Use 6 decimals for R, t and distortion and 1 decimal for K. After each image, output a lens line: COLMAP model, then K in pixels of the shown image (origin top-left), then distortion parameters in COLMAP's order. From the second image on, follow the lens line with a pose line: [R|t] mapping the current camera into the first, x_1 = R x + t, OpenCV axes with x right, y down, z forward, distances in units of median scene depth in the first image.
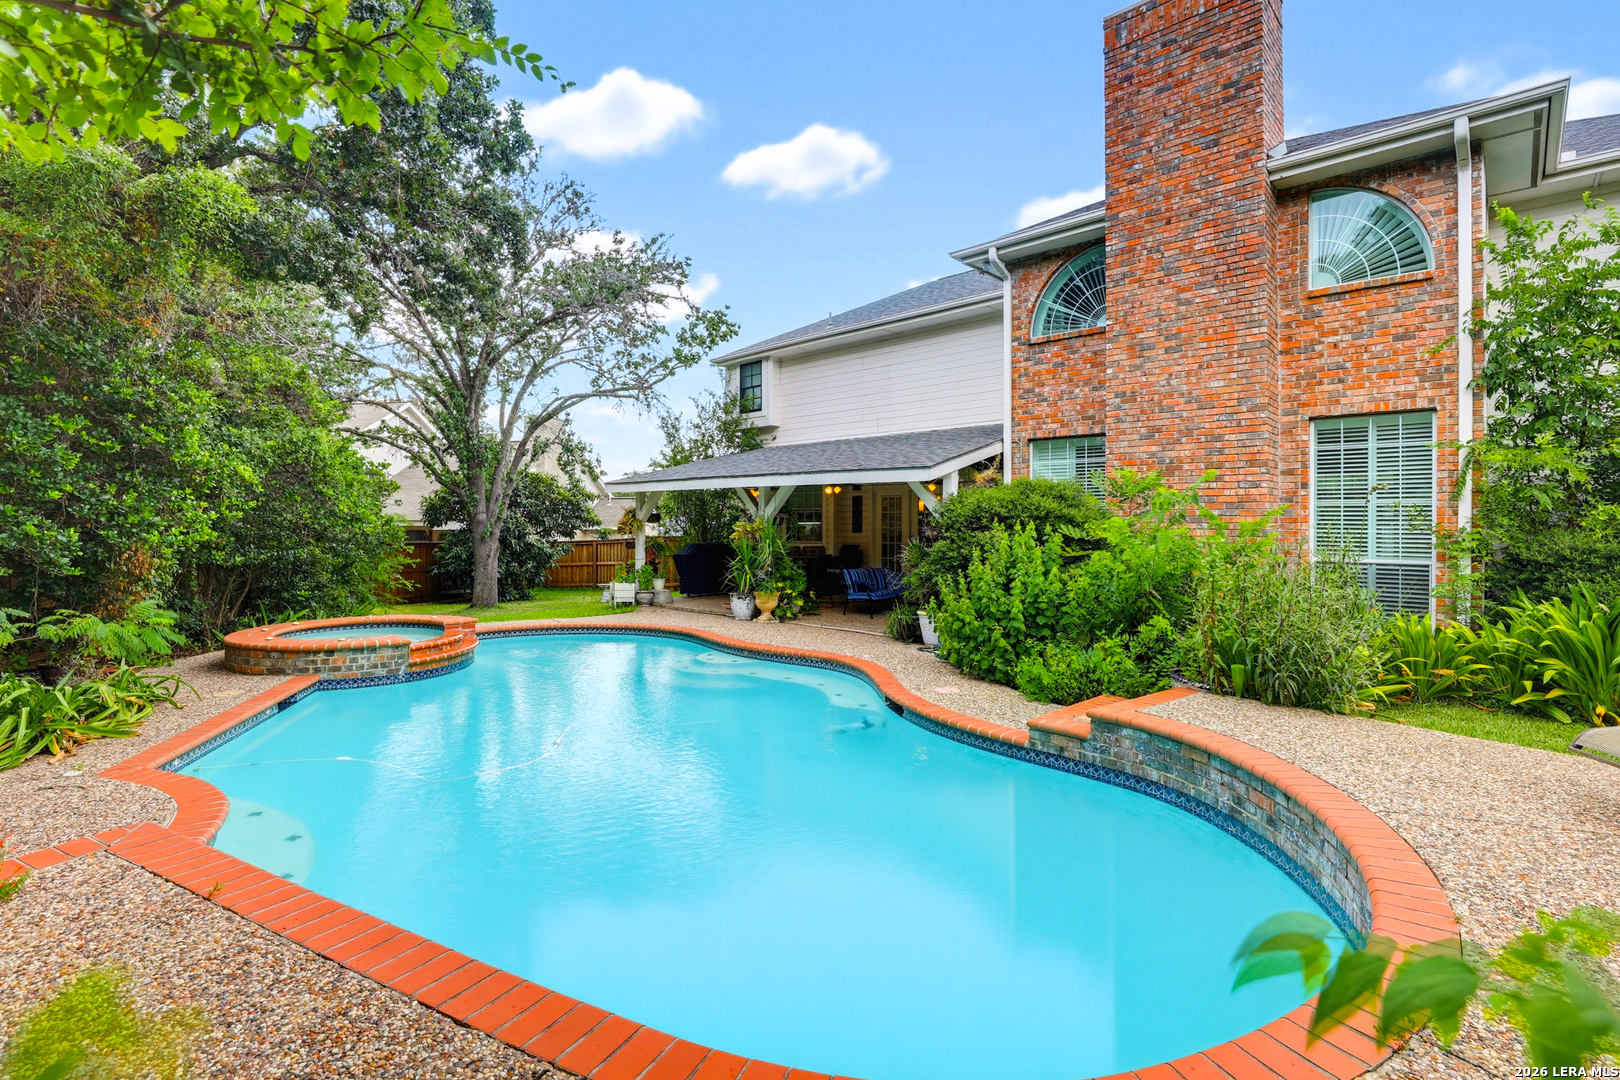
lens RADIAL K [[742.9, 0, 812.4], [0, 742.9, 525.1], [0, 0, 1]] dist [-0.046890, 0.012943]
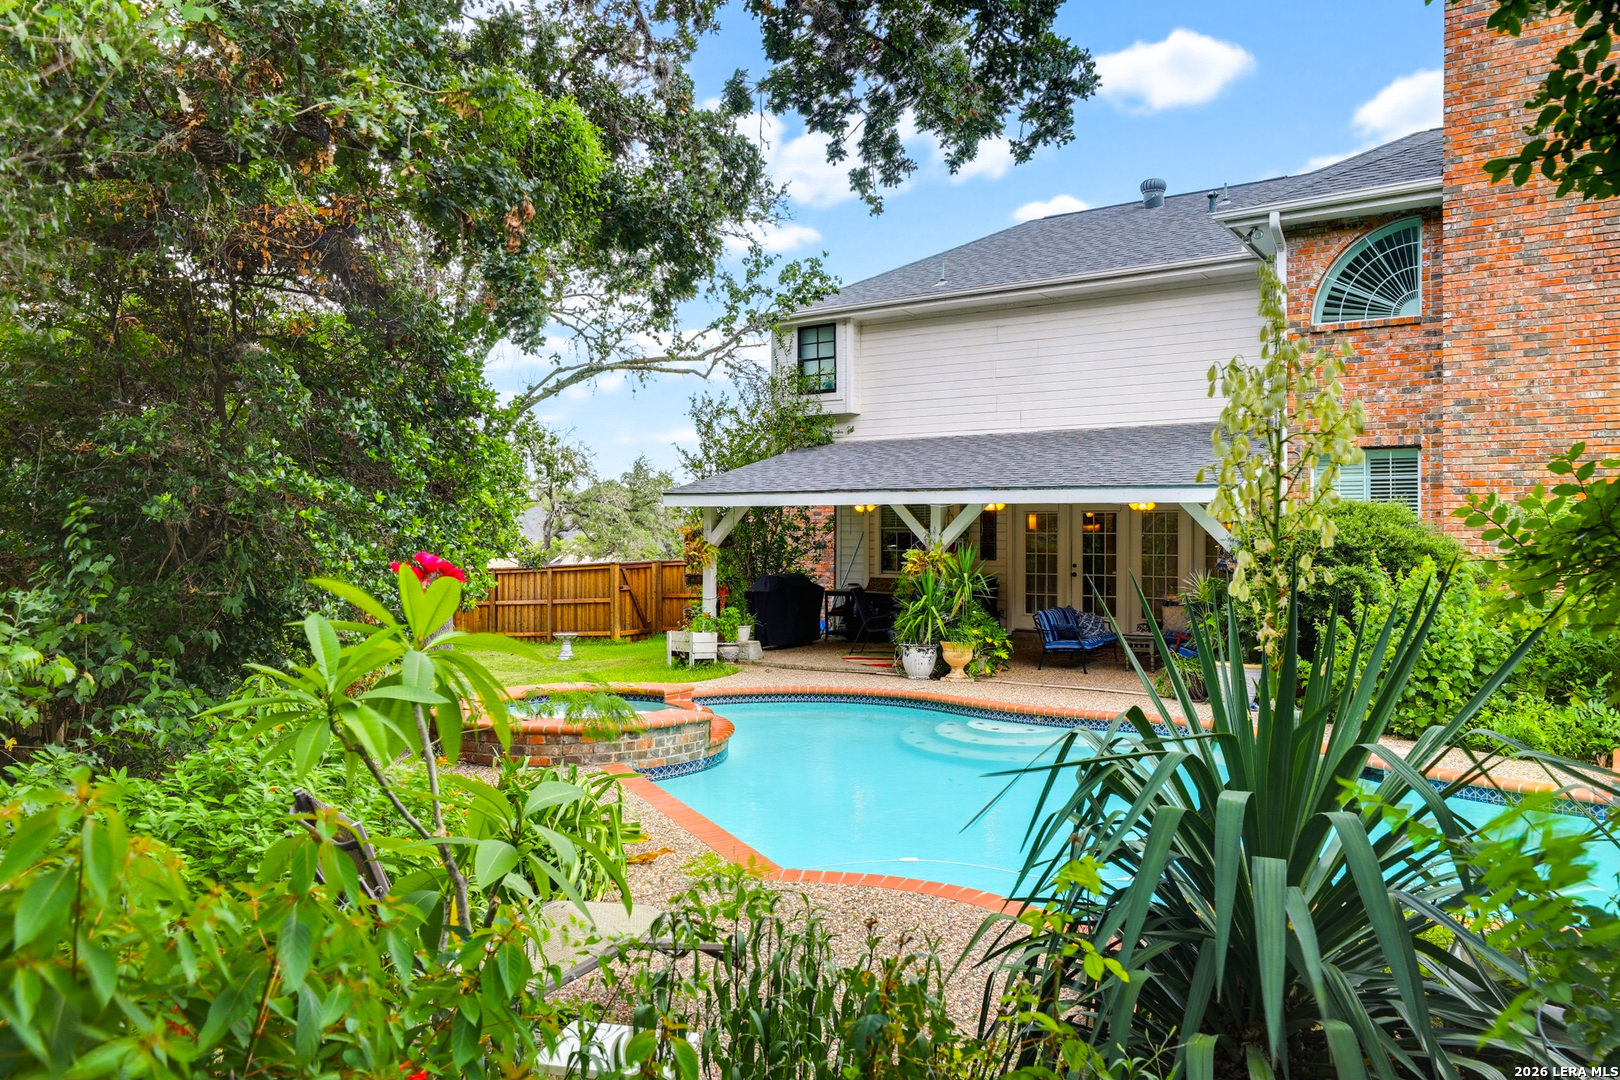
lens RADIAL K [[1106.1, 0, 809.1], [0, 1106.1, 525.0], [0, 0, 1]] dist [0.006141, 0.003475]
pose [[0.987571, -0.000360, 0.157173, -0.475290], [0.002030, 0.999943, -0.010459, -0.022150], [-0.157160, 0.010648, 0.987516, -0.124922]]
